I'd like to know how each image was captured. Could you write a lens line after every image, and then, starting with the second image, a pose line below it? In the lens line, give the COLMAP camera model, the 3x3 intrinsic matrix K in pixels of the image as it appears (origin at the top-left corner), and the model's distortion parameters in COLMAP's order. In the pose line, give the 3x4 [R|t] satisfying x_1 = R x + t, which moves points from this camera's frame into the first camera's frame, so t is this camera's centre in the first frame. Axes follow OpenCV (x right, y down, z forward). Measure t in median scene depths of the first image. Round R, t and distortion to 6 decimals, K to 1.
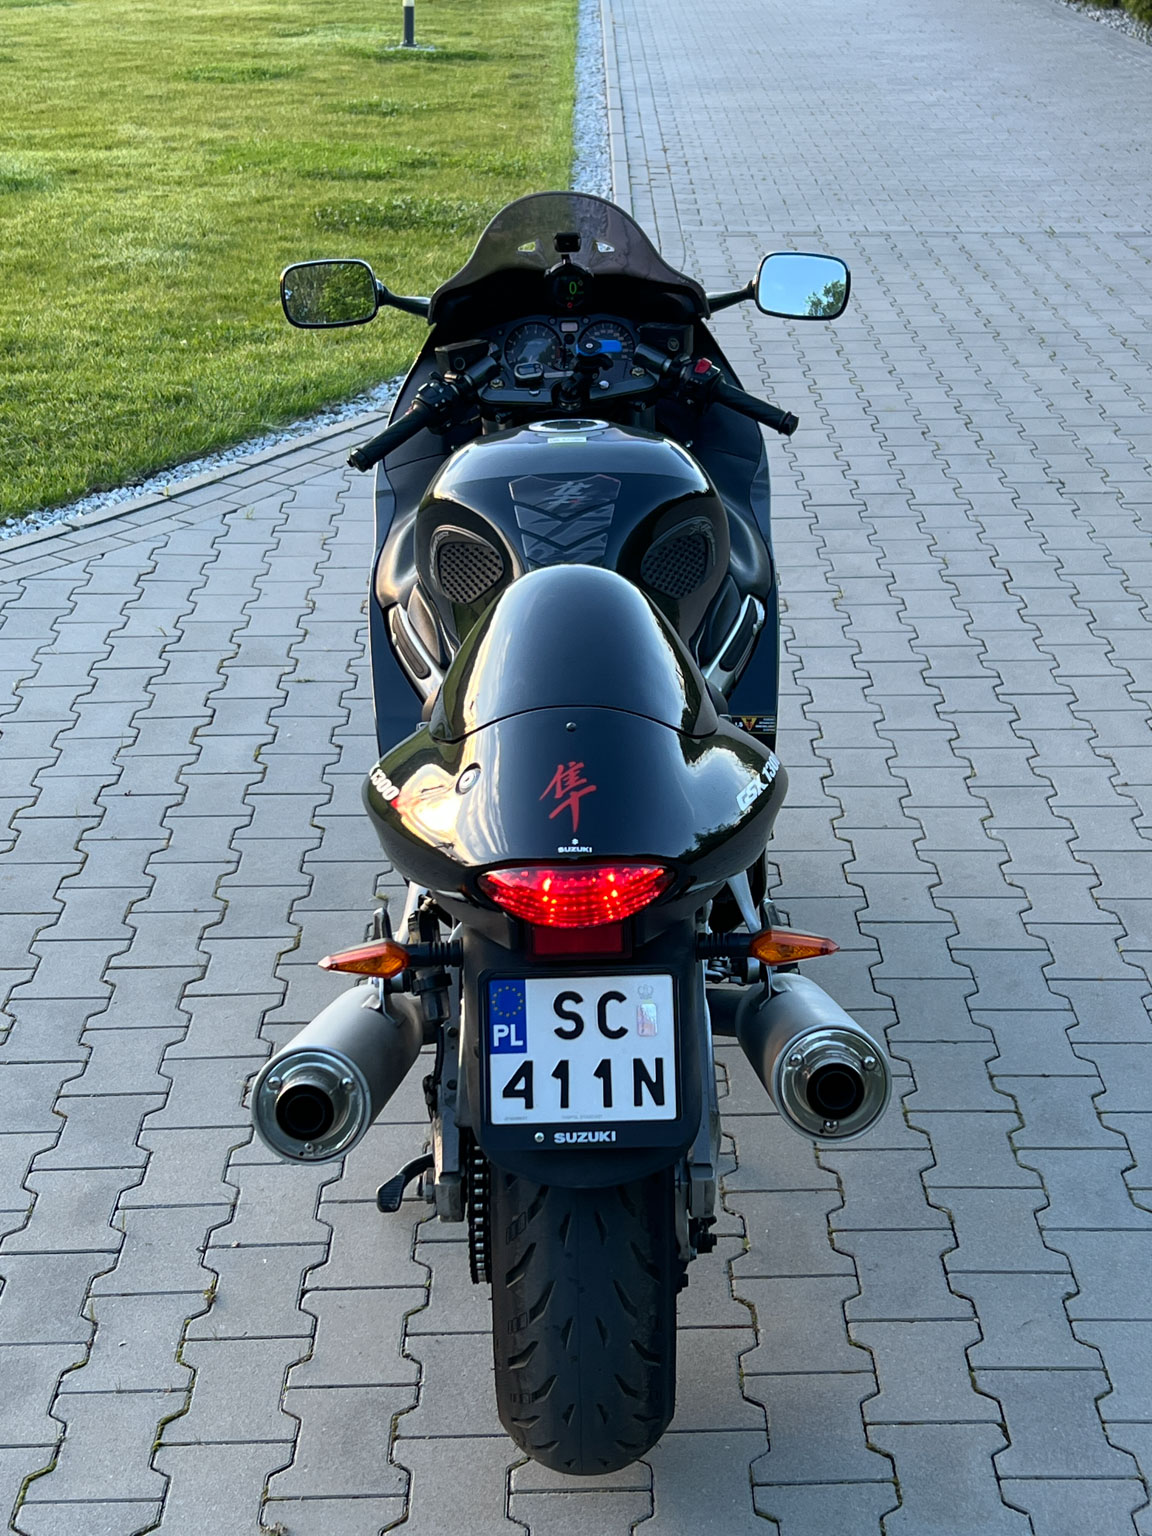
lens RADIAL K [[2338.8, 0, 585.8], [0, 2338.8, 770.2], [0, 0, 1]] dist [0.200774, -0.682472]
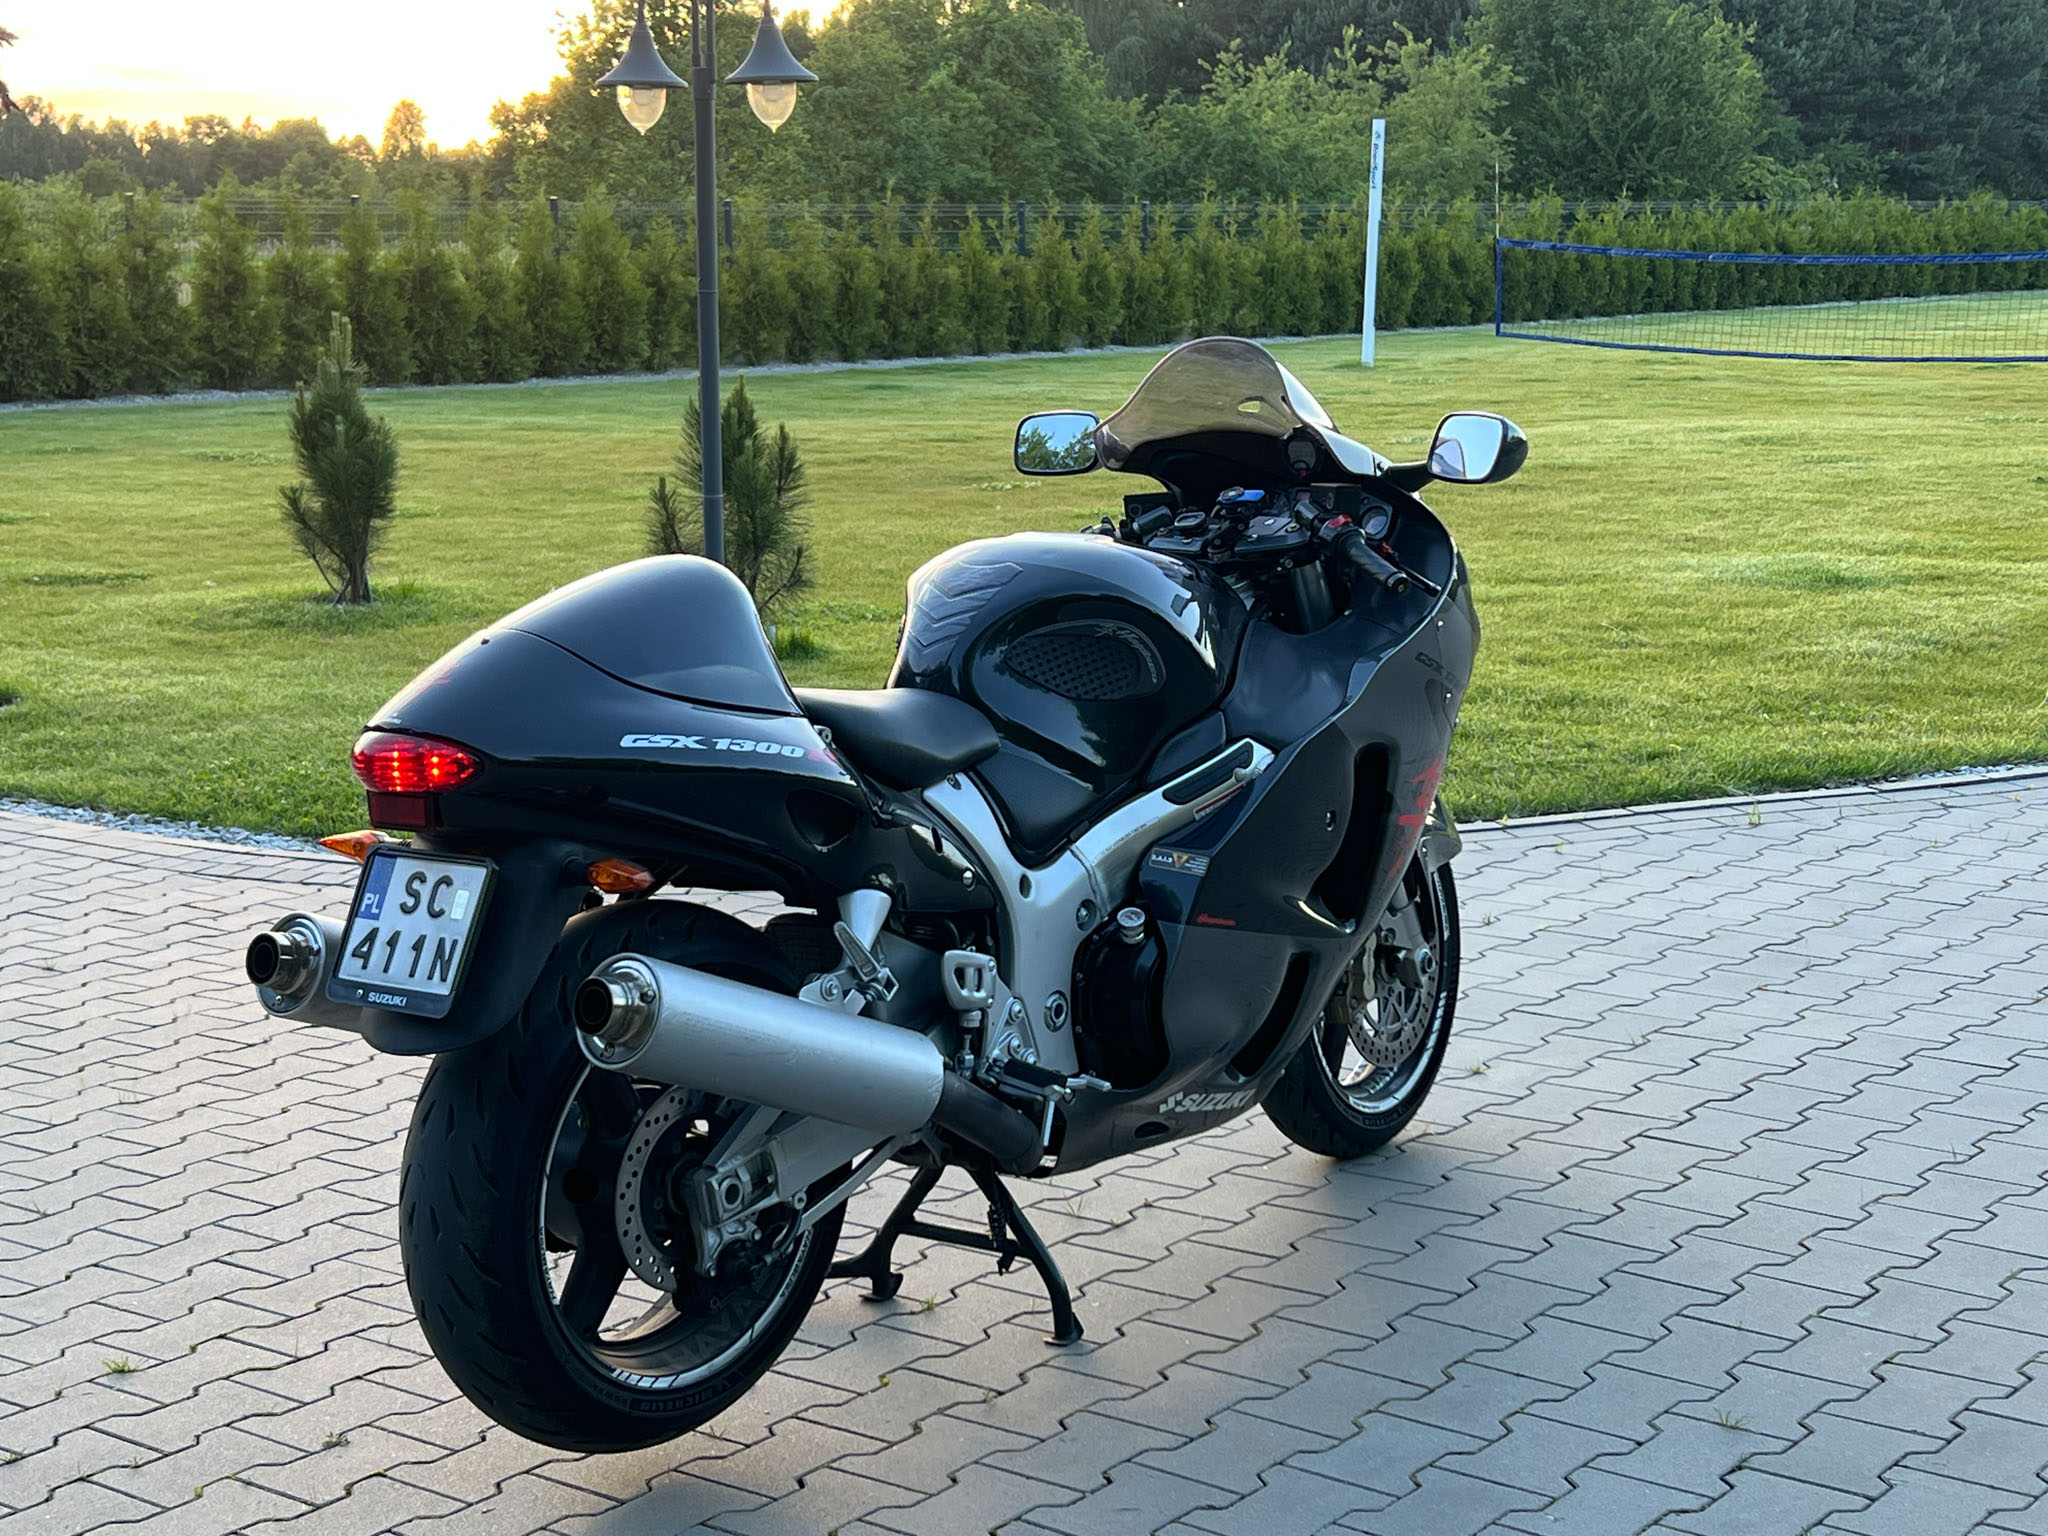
lens RADIAL K [[3080.7, 0, 1024.0], [0, 3080.7, 768.0], [0, 0, 1]] dist [0.217432, -0.860770]
pose [[0.783047, 0.104696, -0.613088, 0.708140], [-0.236906, 0.961629, -0.138365, 0.116882], [0.575077, 0.253590, 0.777804, 0.013425]]
